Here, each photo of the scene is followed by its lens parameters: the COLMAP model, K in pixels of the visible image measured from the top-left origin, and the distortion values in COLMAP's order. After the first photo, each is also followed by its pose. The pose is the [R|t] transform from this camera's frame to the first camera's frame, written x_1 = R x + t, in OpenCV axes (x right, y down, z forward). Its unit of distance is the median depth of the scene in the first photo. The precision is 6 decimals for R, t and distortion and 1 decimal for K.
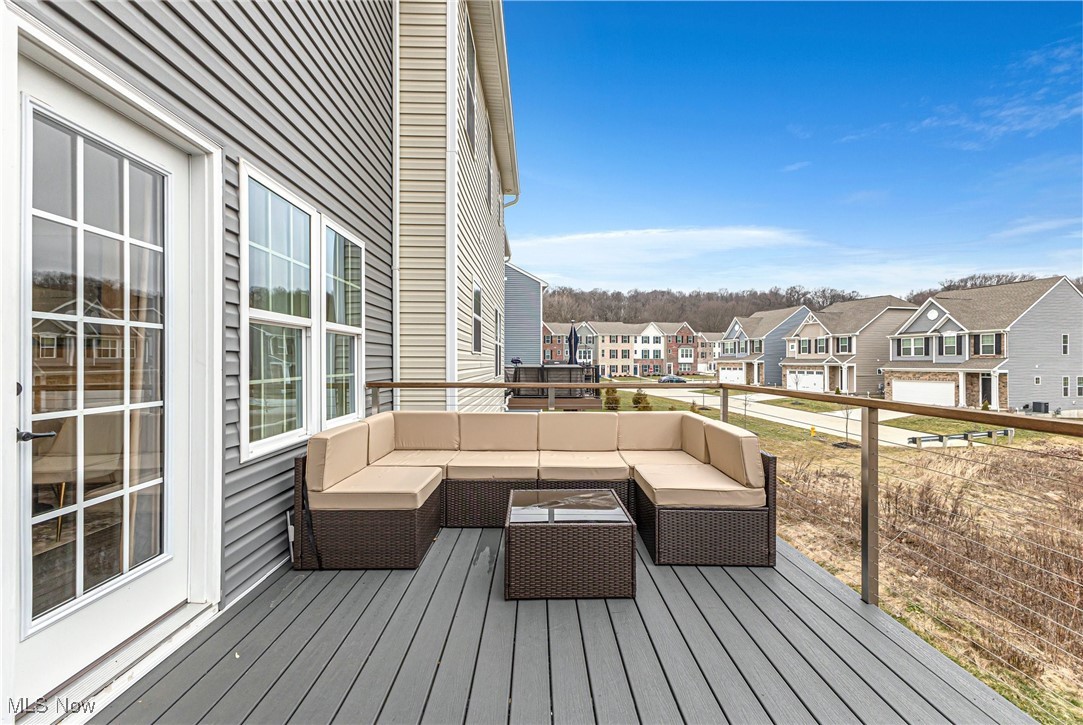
lens RADIAL K [[476.0, 0, 542.7], [0, 476.0, 360.5], [0, 0, 1]] dist [0.015249, -0.003571]
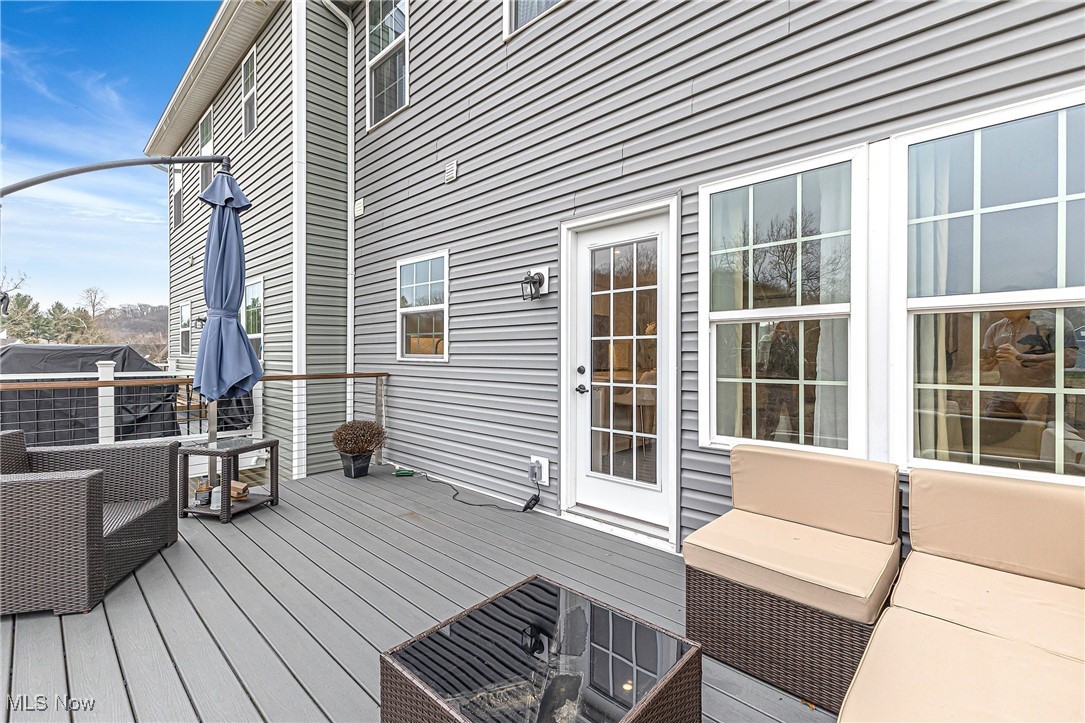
lens RADIAL K [[476.9, 0, 543.7], [0, 476.9, 361.2], [0, 0, 1]] dist [0.015249, -0.003571]
pose [[-0.697954, 0.010351, -0.716068, 0.562645], [0.004350, 0.999938, 0.010215, -0.011656], [0.716129, 0.004014, -0.697956, 1.821413]]
